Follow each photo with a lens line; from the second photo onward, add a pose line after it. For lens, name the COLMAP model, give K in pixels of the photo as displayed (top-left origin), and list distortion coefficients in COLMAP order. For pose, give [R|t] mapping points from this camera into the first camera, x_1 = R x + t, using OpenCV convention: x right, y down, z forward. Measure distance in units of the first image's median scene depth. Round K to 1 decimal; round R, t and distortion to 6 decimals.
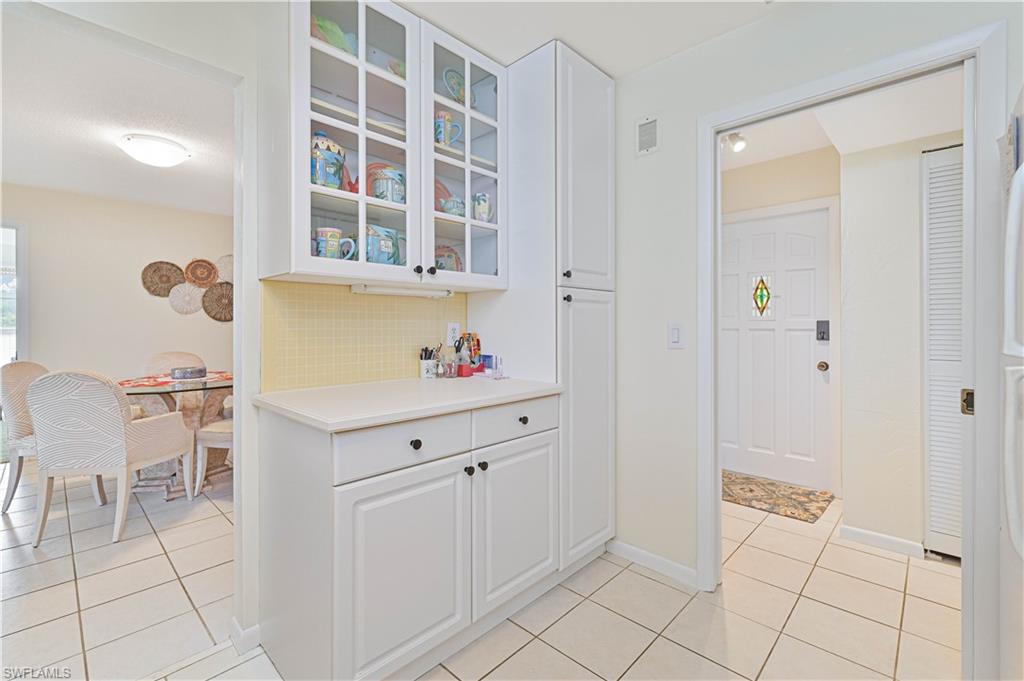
lens RADIAL K [[456.3, 0, 512.0], [0, 456.3, 340.5], [0, 0, 1]] dist [-0.000150, 0.000430]
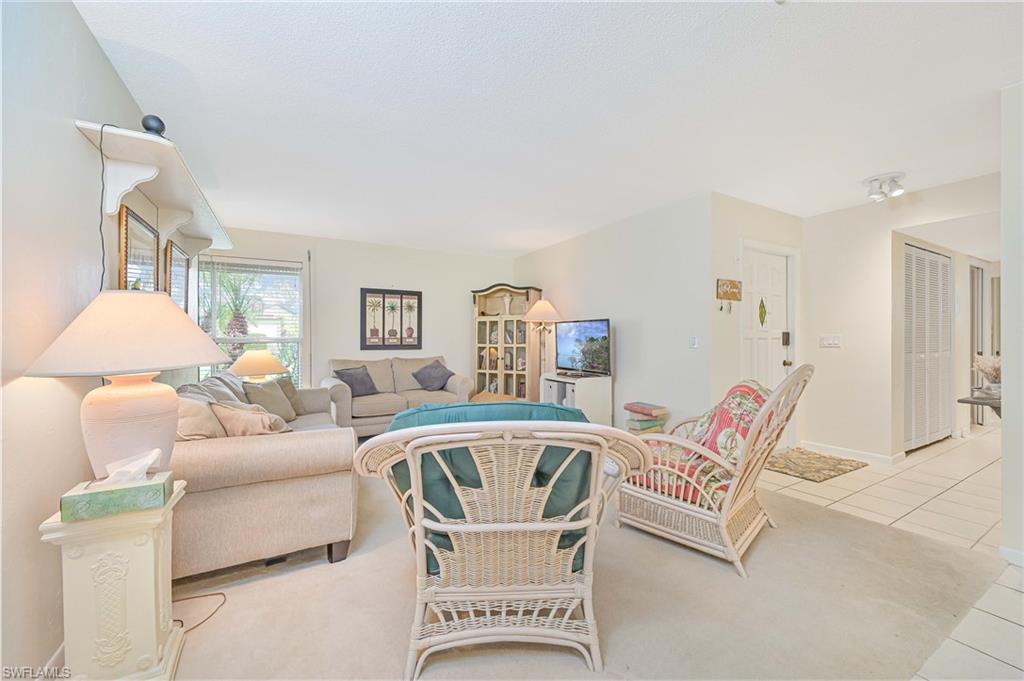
lens RADIAL K [[400.4, 0, 512.0], [0, 400.4, 340.5], [0, 0, 1]] dist [-0.002187, 0.000080]
pose [[0.281180, 0.000756, 0.959655, -0.775540], [0.033057, 0.999399, -0.010474, -0.031283], [-0.959086, 0.034669, 0.280986, 1.446645]]
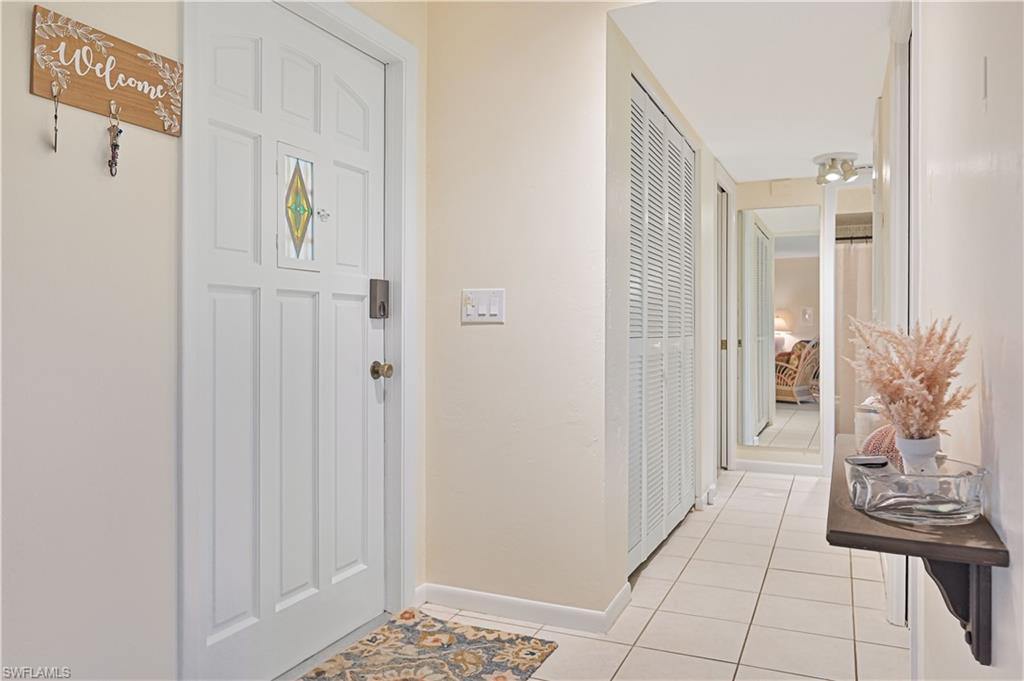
lens RADIAL K [[725.9, 0, 512.0], [0, 725.9, 340.5], [0, 0, 1]] dist [0.000409, 0.001459]
pose [[-0.328655, -0.009682, 0.944401, -0.120167], [0.029599, 0.999351, 0.020546, 0.010847], [-0.943986, 0.034705, -0.328155, 1.100821]]
